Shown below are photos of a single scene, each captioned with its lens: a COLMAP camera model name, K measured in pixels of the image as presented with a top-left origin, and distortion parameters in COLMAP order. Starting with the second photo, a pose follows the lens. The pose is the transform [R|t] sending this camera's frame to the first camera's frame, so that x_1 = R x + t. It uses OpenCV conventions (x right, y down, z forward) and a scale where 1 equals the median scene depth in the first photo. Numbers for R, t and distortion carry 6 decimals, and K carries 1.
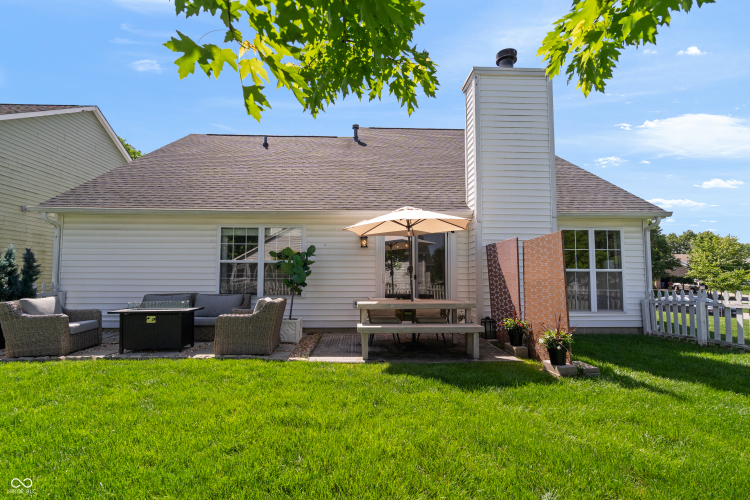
lens RADIAL K [[354.7, 0, 376.4], [0, 354.7, 254.2], [0, 0, 1]] dist [0.001185, 0.000518]
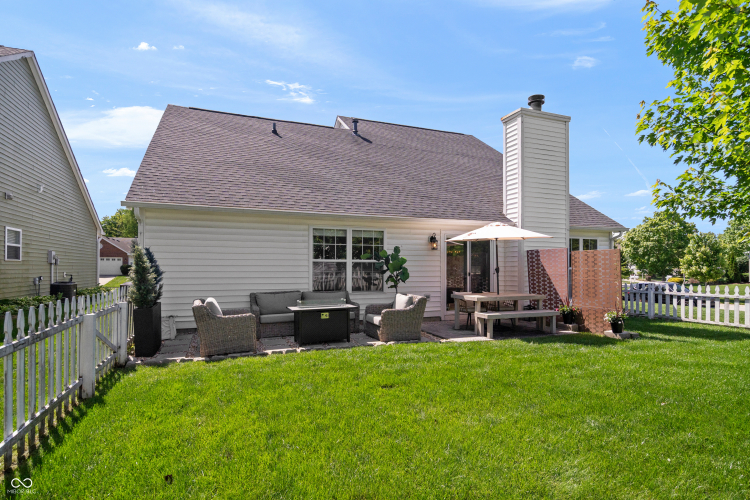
lens RADIAL K [[414.3, 0, 375.0], [0, 414.3, 250.0], [0, 0, 1]] dist [0.000800, -0.000169]
pose [[0.939033, 0.015022, 0.343499, -0.690235], [-0.025797, 0.999307, 0.026822, -0.048843], [-0.342858, -0.034048, 0.938770, -0.218237]]
